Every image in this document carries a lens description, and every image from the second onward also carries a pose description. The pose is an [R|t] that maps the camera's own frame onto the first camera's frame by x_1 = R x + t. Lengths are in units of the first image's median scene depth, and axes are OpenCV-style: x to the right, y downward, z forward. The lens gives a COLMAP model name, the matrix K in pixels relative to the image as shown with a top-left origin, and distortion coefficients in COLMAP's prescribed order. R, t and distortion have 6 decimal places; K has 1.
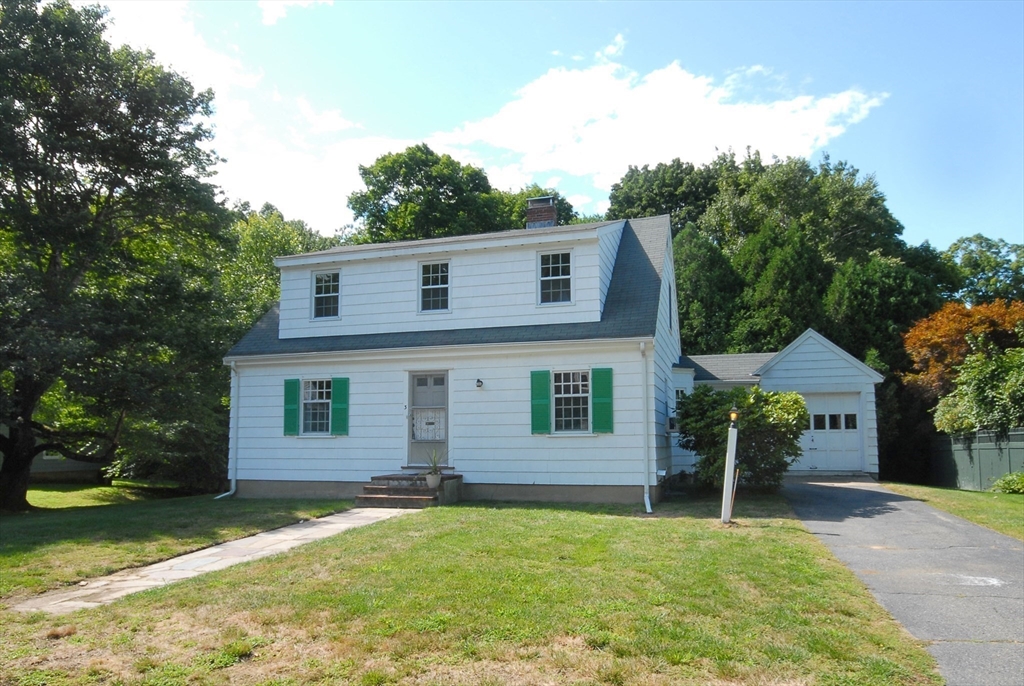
lens RADIAL K [[695.7, 0, 512.3], [0, 695.7, 401.1], [0, 0, 1]] dist [-0.034382, 0.049351]
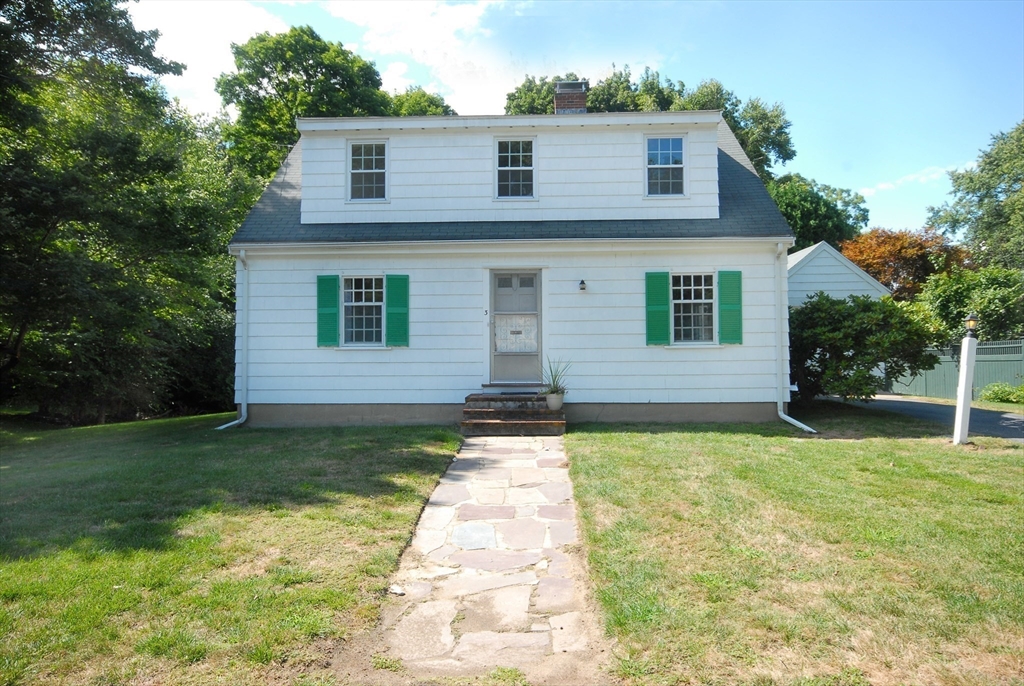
lens RADIAL K [[681.1, 0, 512.0], [0, 681.1, 343.0], [0, 0, 1]] dist [0.003452, 0.002342]
pose [[0.966855, 0.004092, 0.255293, -0.324046], [-0.013371, 0.999311, 0.034620, 0.016228], [-0.254976, -0.036886, 0.966244, 0.205134]]
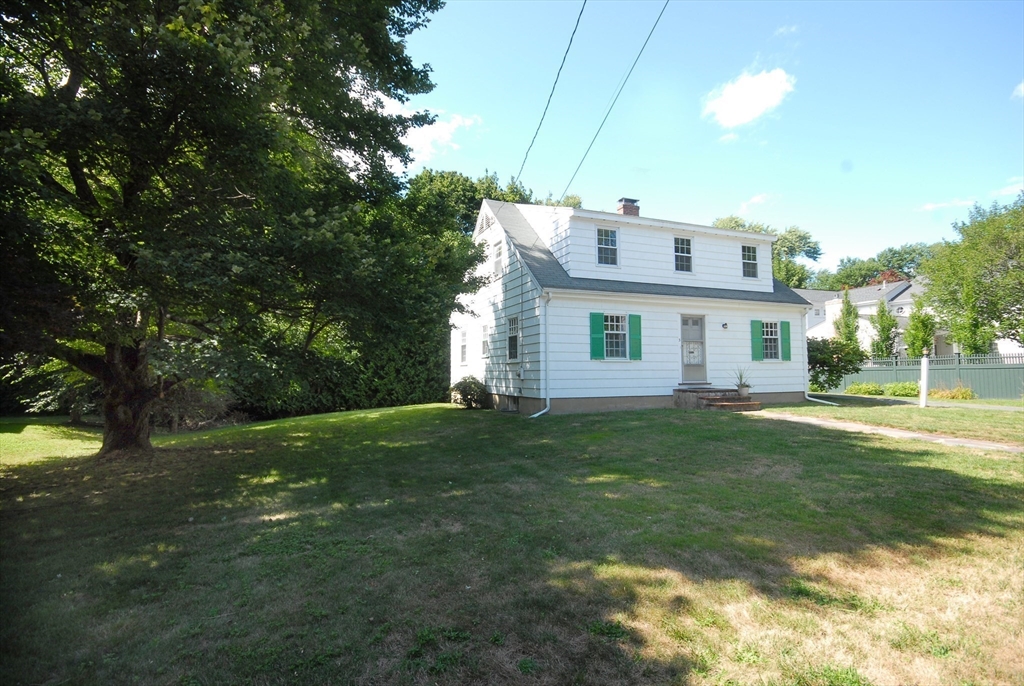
lens RADIAL K [[503.5, 0, 512.0], [0, 503.5, 343.0], [0, 0, 1]] dist [-0.001897, 0.000000]
pose [[0.774788, 0.032558, 0.631382, -1.017746], [-0.039917, 0.999200, -0.002542, 0.029876], [-0.630960, -0.023233, 0.775468, 0.428806]]
